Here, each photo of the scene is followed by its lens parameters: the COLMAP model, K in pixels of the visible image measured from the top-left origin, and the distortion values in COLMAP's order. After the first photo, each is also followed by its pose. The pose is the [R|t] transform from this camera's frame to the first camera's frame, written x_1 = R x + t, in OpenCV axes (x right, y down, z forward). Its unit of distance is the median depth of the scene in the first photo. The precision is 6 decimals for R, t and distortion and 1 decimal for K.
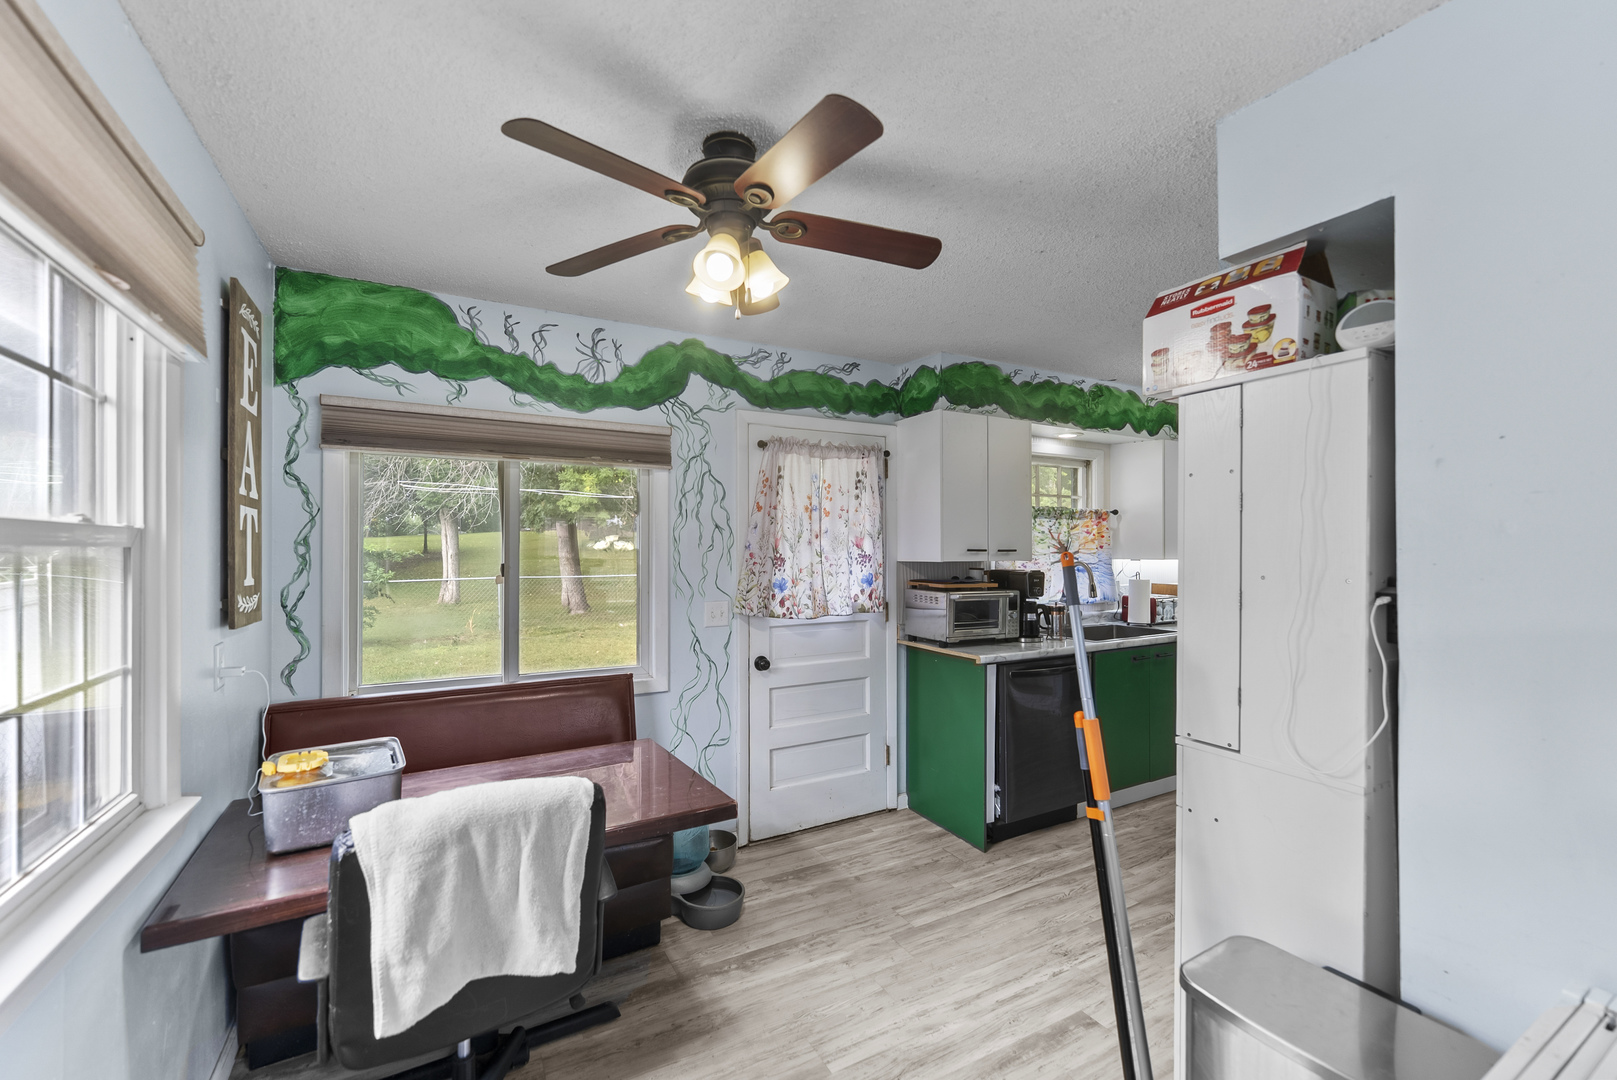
lens RADIAL K [[656.3, 0, 809.4], [0, 656.3, 545.6], [0, 0, 1]] dist [-0.001297, -0.000259]
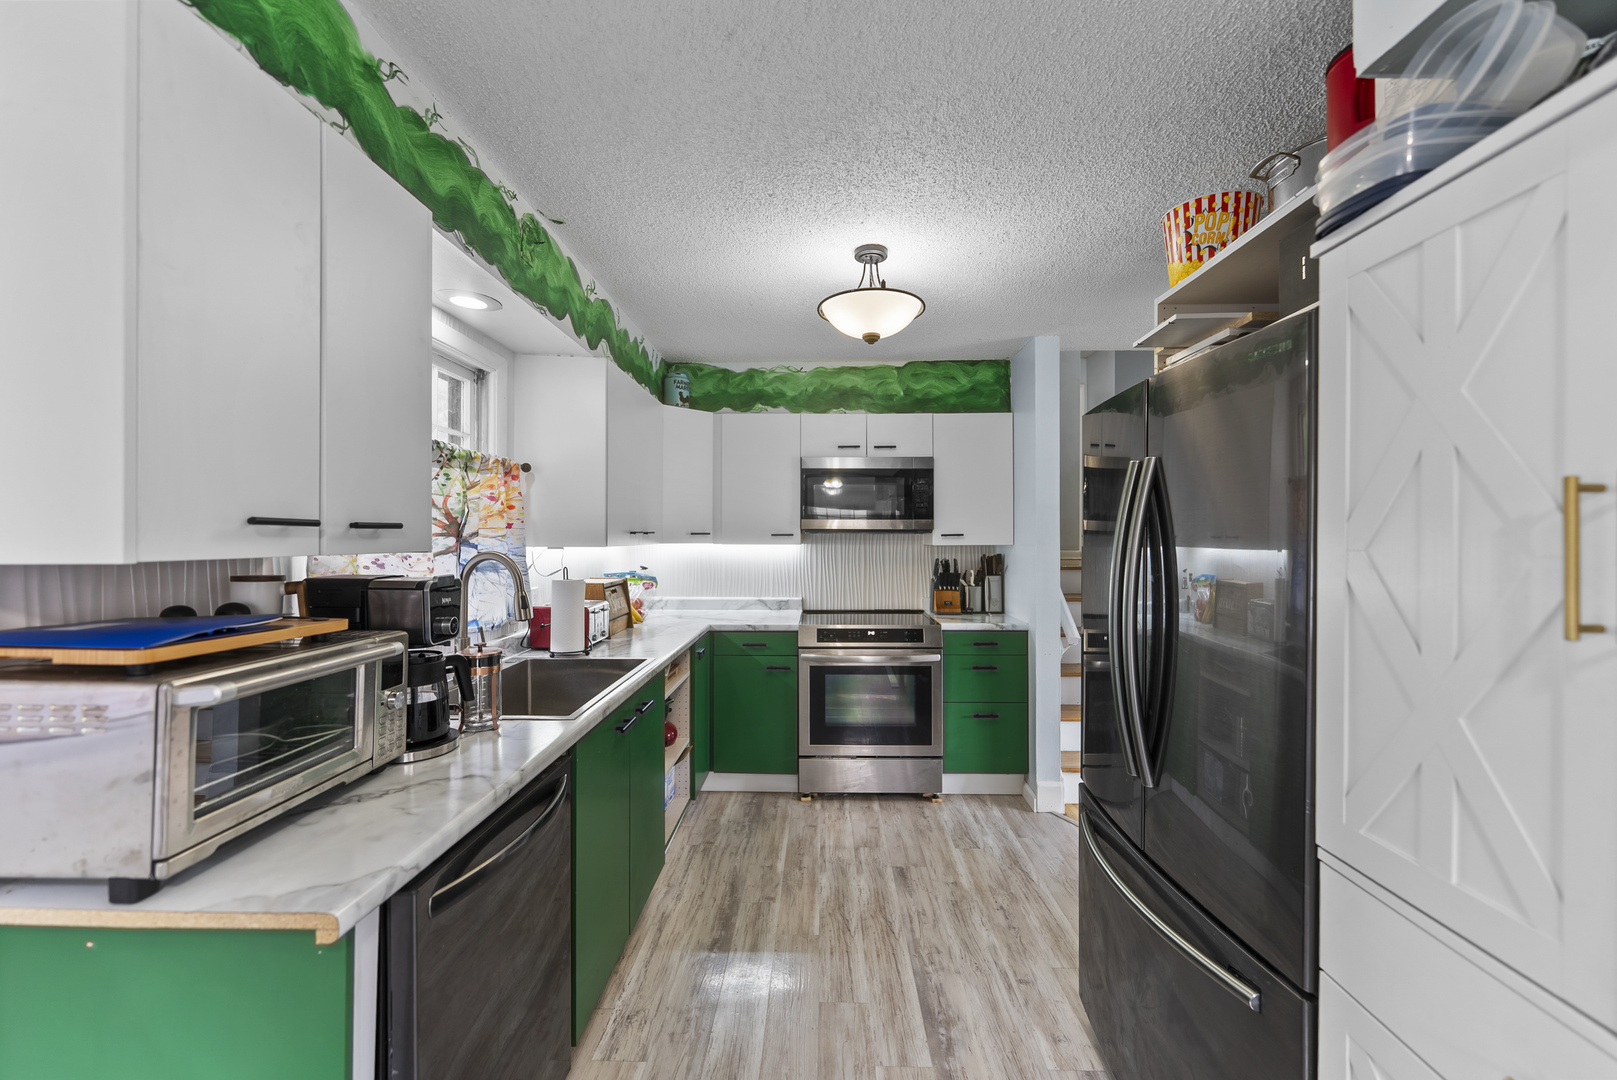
lens RADIAL K [[656.3, 0, 813.7], [0, 656.3, 532.0], [0, 0, 1]] dist [-0.001297, -0.000259]
pose [[0.504285, 0.006592, 0.863512, 0.104384], [-0.005817, 0.999974, -0.004236, 0.010284], [-0.863518, -0.002887, 0.504310, 0.576200]]
